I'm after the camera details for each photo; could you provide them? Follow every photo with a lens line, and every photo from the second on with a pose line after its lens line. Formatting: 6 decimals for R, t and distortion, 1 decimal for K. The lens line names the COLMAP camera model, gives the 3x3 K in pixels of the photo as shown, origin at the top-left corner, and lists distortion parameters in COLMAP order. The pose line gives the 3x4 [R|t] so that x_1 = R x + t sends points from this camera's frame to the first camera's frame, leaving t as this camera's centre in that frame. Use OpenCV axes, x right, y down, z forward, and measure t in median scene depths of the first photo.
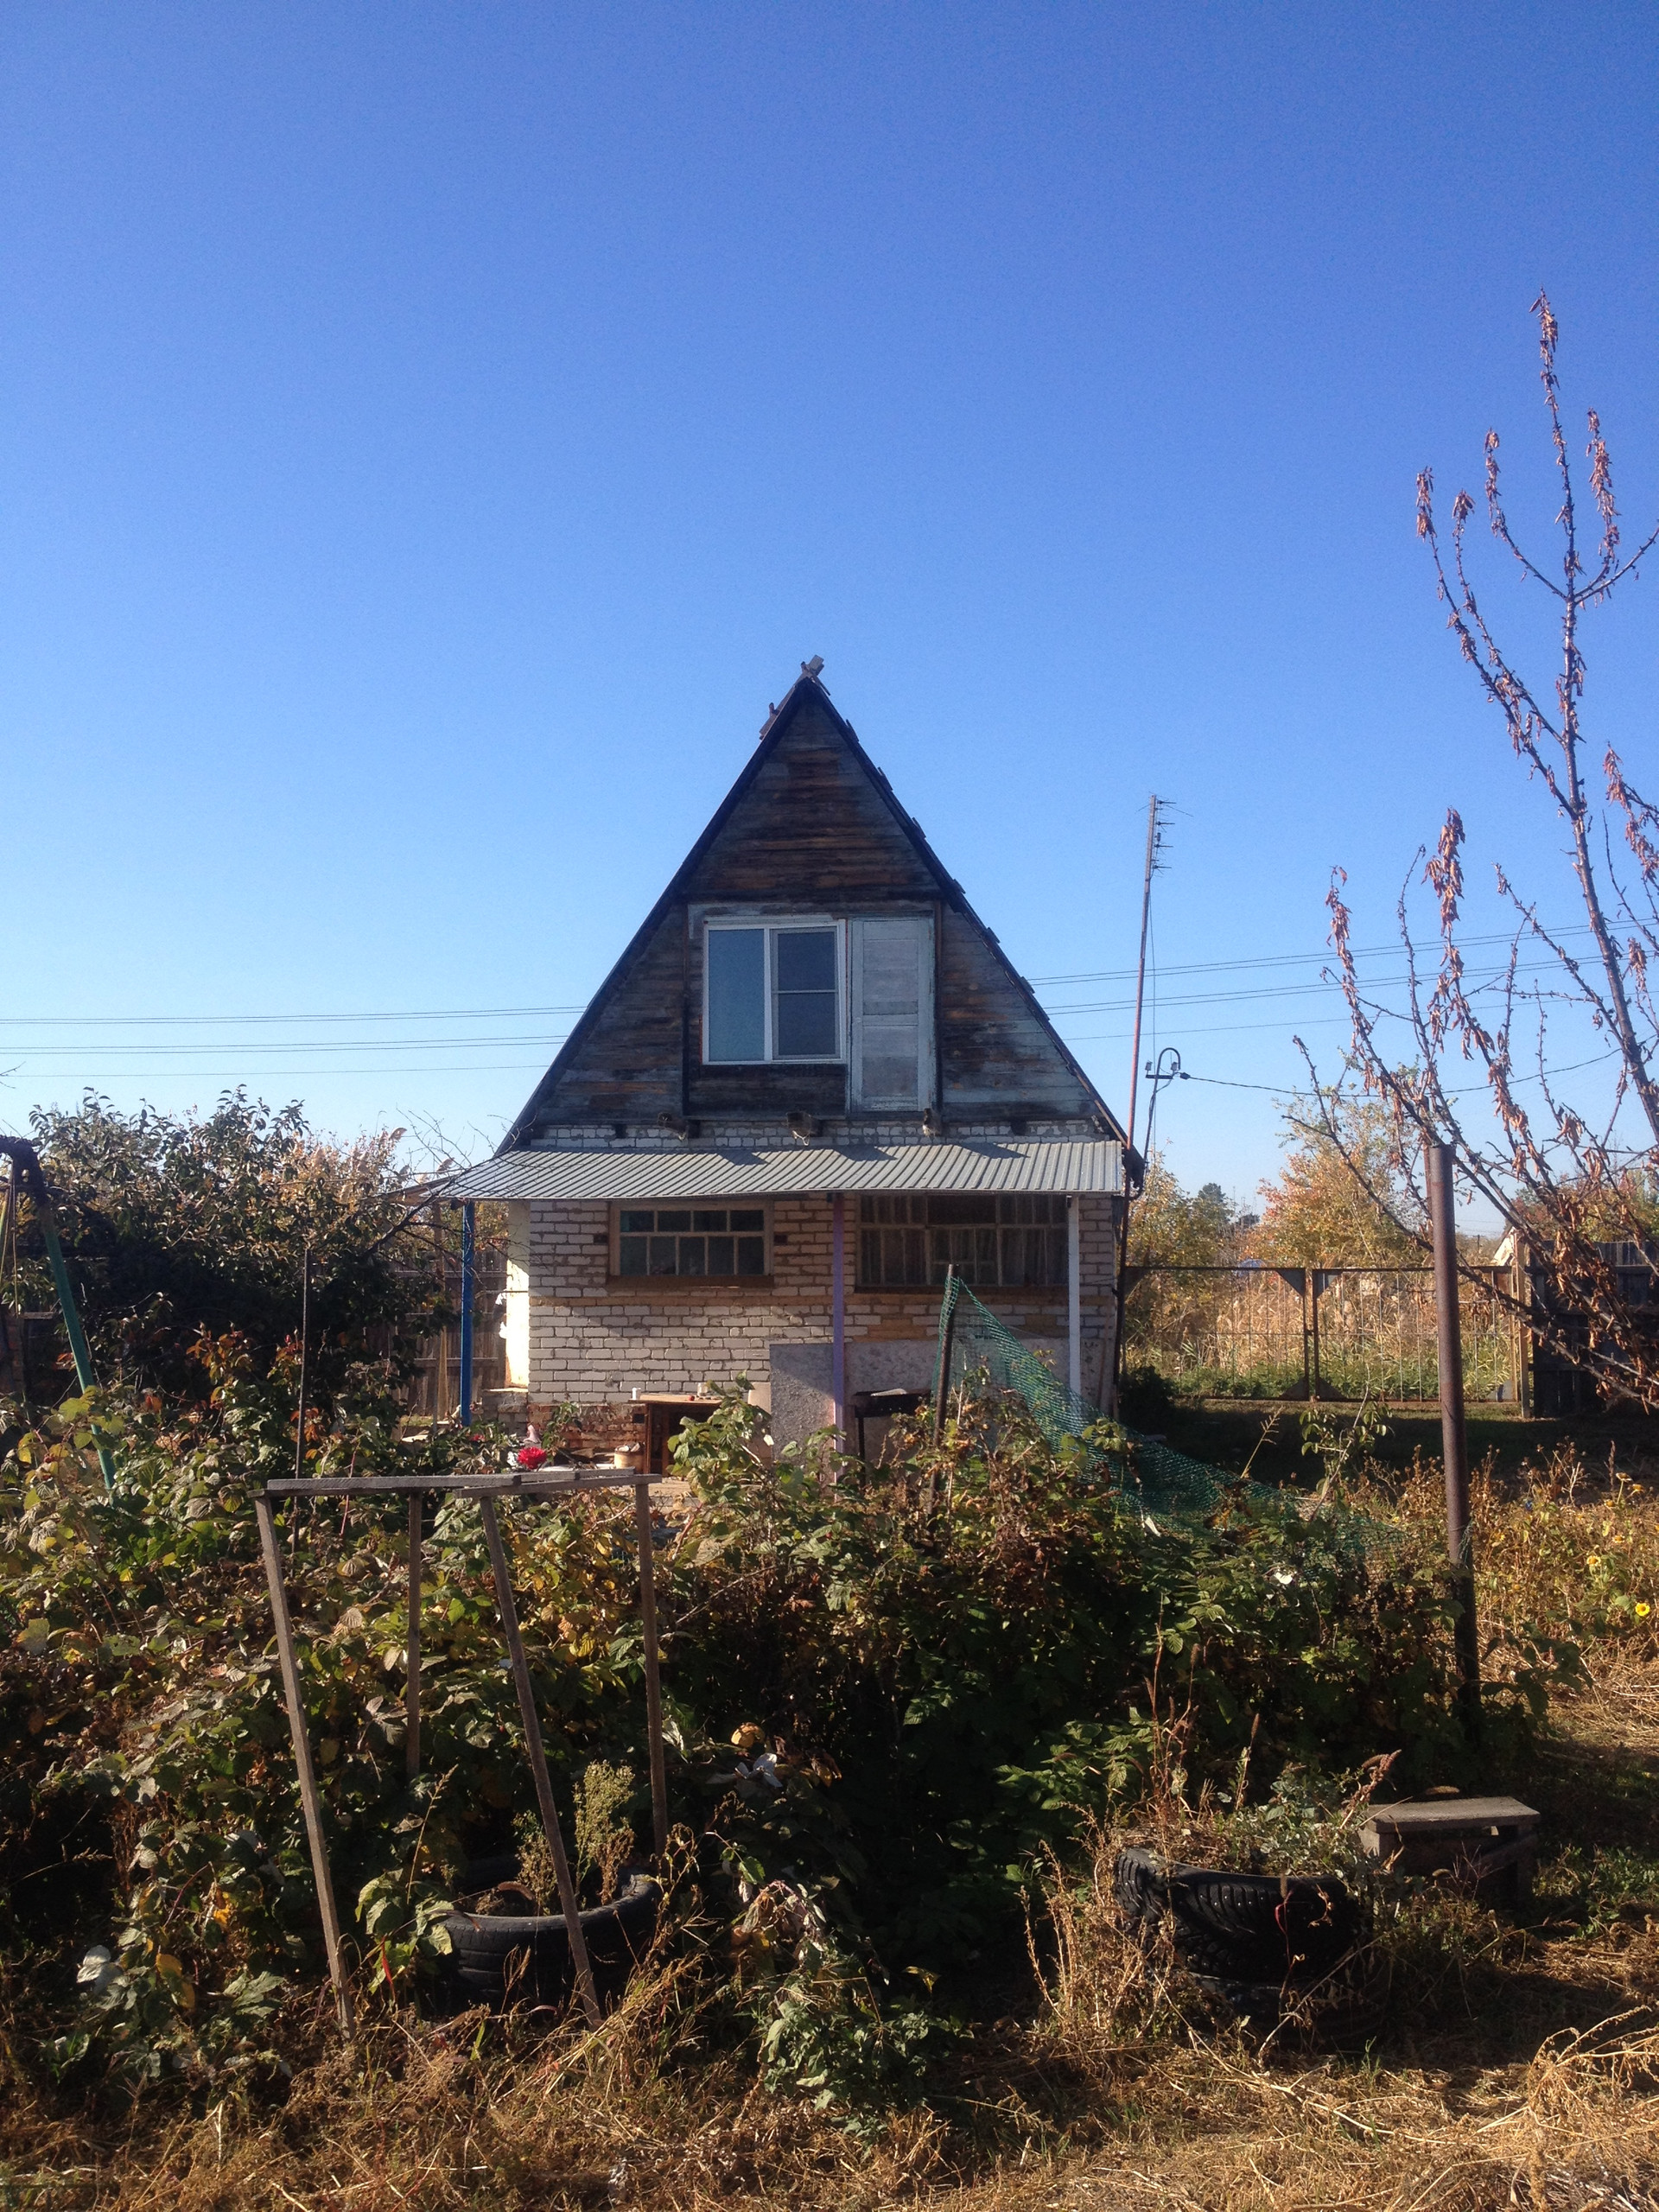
lens RADIAL K [[2130.9, 0, 828.1], [0, 2130.9, 1099.6], [0, 0, 1]] dist [0.159876, -0.328934]
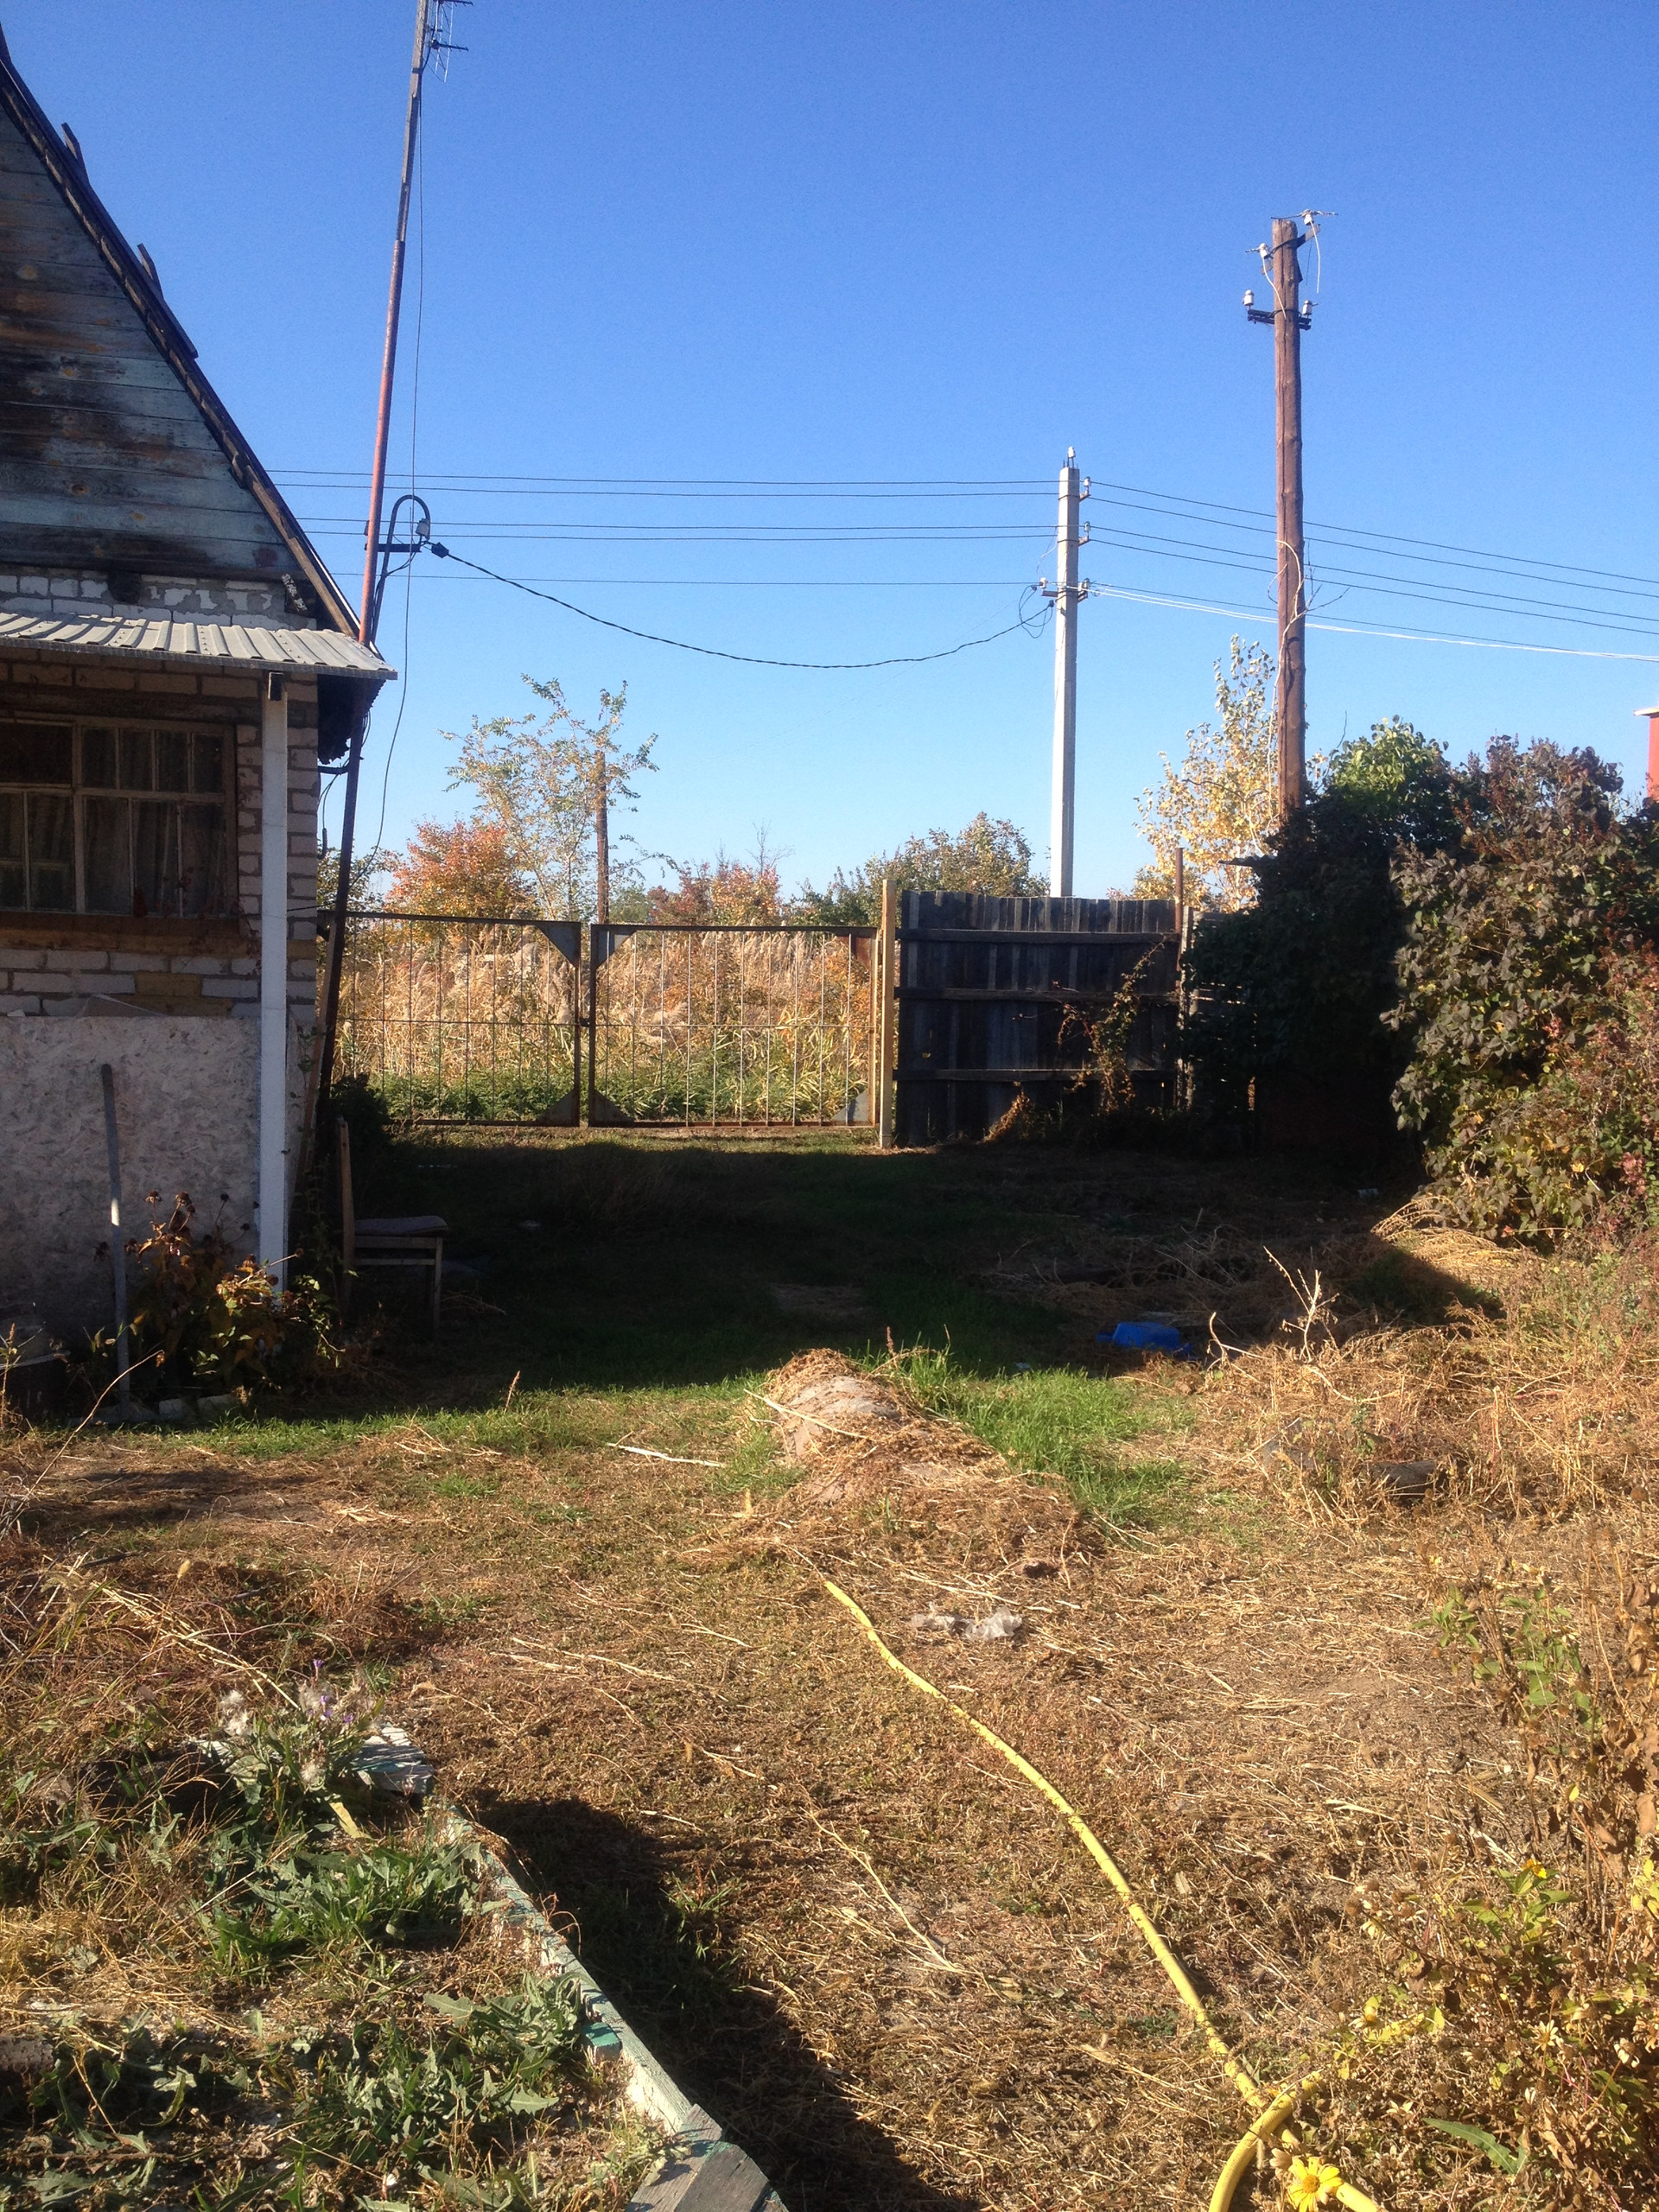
lens RADIAL K [[2130.9, 0, 828.1], [0, 2130.9, 1099.6], [0, 0, 1]] dist [0.159876, -0.328934]
pose [[0.911504, 0.001564, 0.411288, 0.032143], [-0.058632, 0.990274, 0.126176, 0.055930], [-0.407091, -0.139125, 0.902730, 0.467329]]
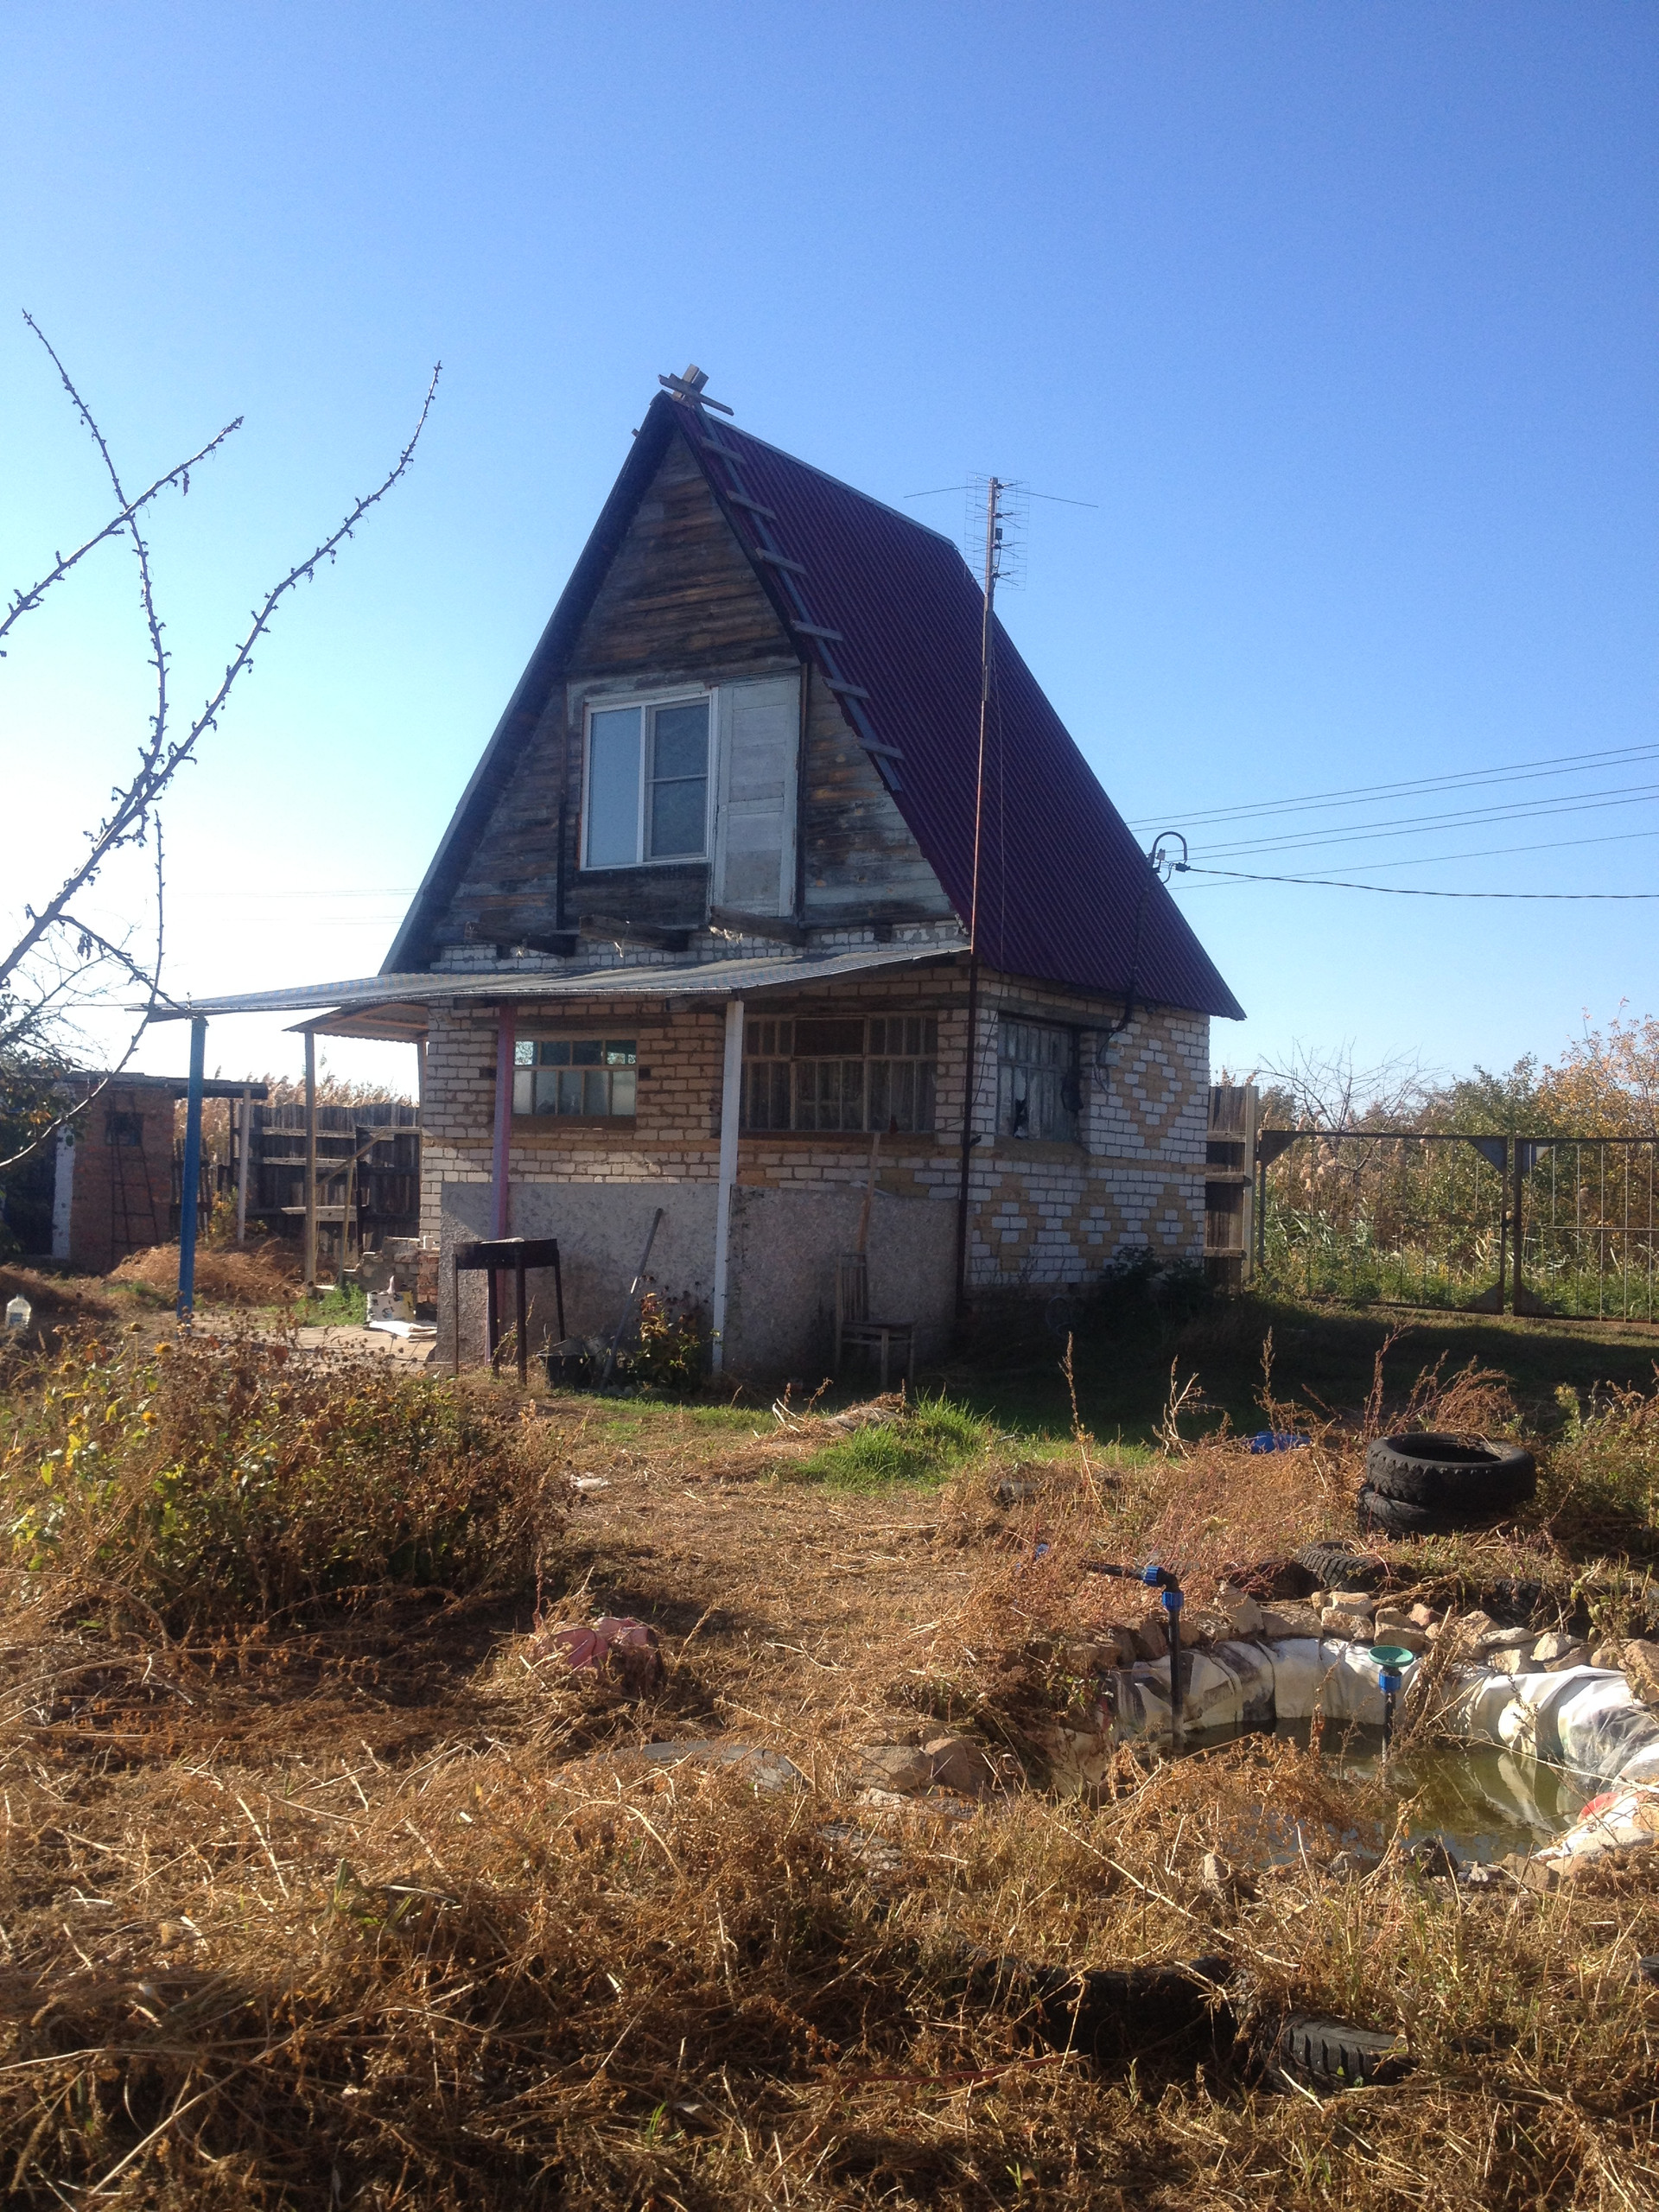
lens RADIAL K [[2127.6, 0, 825.6], [0, 2127.6, 1099.7], [0, 0, 1]] dist [0.183154, -0.384136]
pose [[0.883083, 0.010301, -0.469103, 0.435067], [0.006687, 0.999381, 0.034533, 0.046705], [0.469169, -0.033632, 0.882468, 0.284254]]
